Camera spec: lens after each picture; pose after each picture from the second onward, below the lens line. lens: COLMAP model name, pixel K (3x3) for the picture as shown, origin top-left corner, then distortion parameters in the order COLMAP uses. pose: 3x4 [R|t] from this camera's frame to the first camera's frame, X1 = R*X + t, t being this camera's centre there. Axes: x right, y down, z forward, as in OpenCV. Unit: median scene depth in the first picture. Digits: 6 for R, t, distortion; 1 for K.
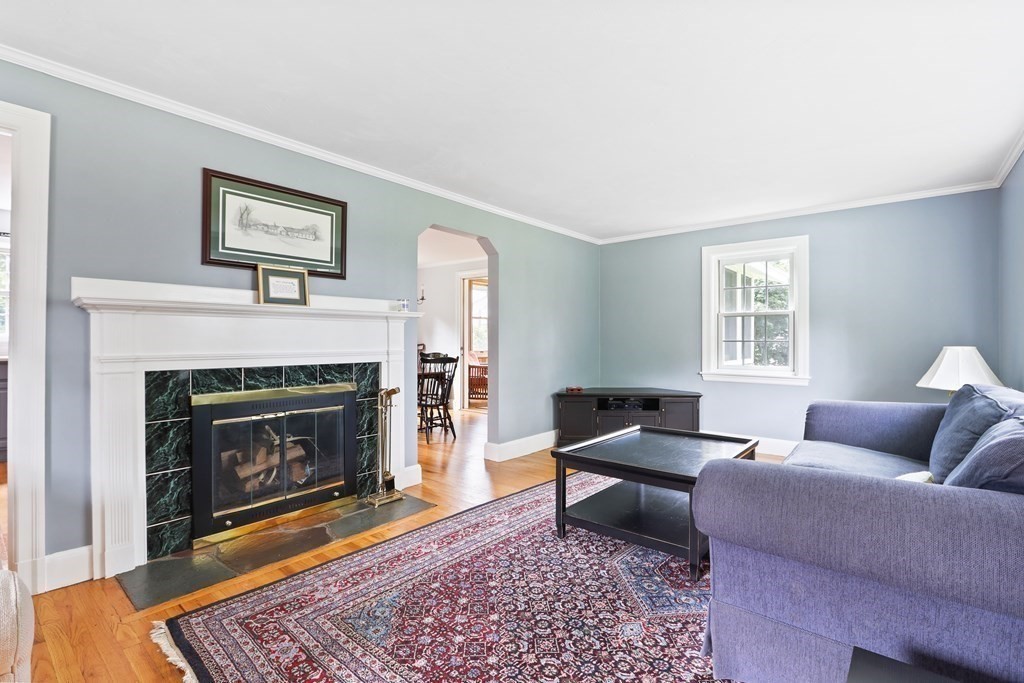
lens RADIAL K [[479.8, 0, 509.4], [0, 479.8, 338.4], [0, 0, 1]] dist [0.000842, -0.000599]
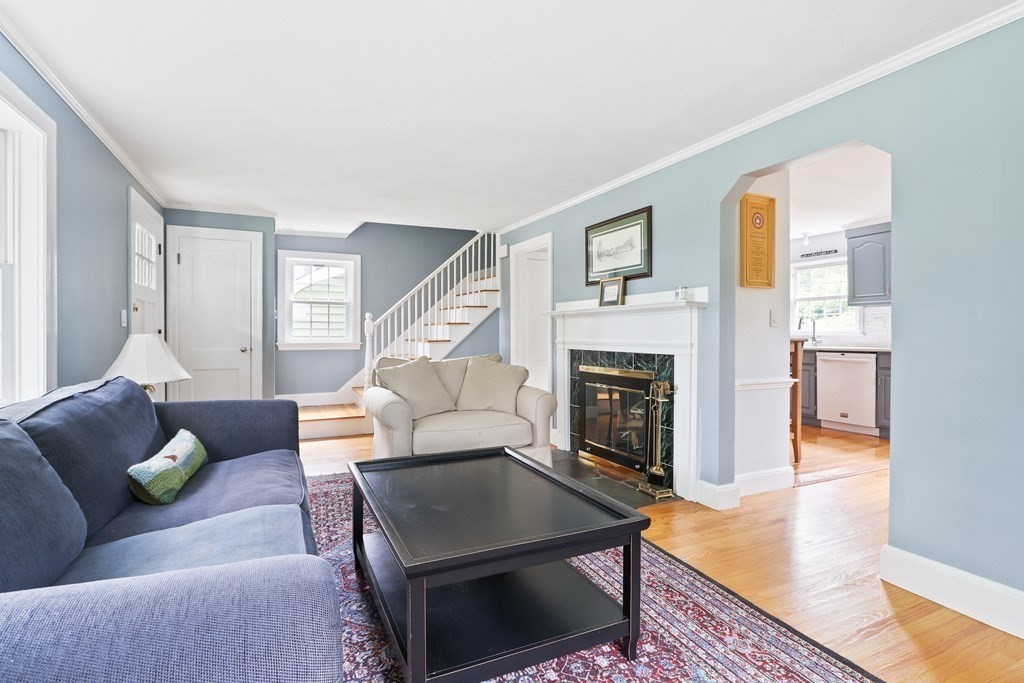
lens RADIAL K [[524.2, 0, 513.4], [0, 524.2, 337.2], [0, 0, 1]] dist [-0.005519, 0.002767]
pose [[-0.416340, 0.003358, -0.909203, 0.914481], [0.000686, 0.999994, 0.003379, 0.011139], [0.909209, 0.000784, -0.416339, 1.272458]]
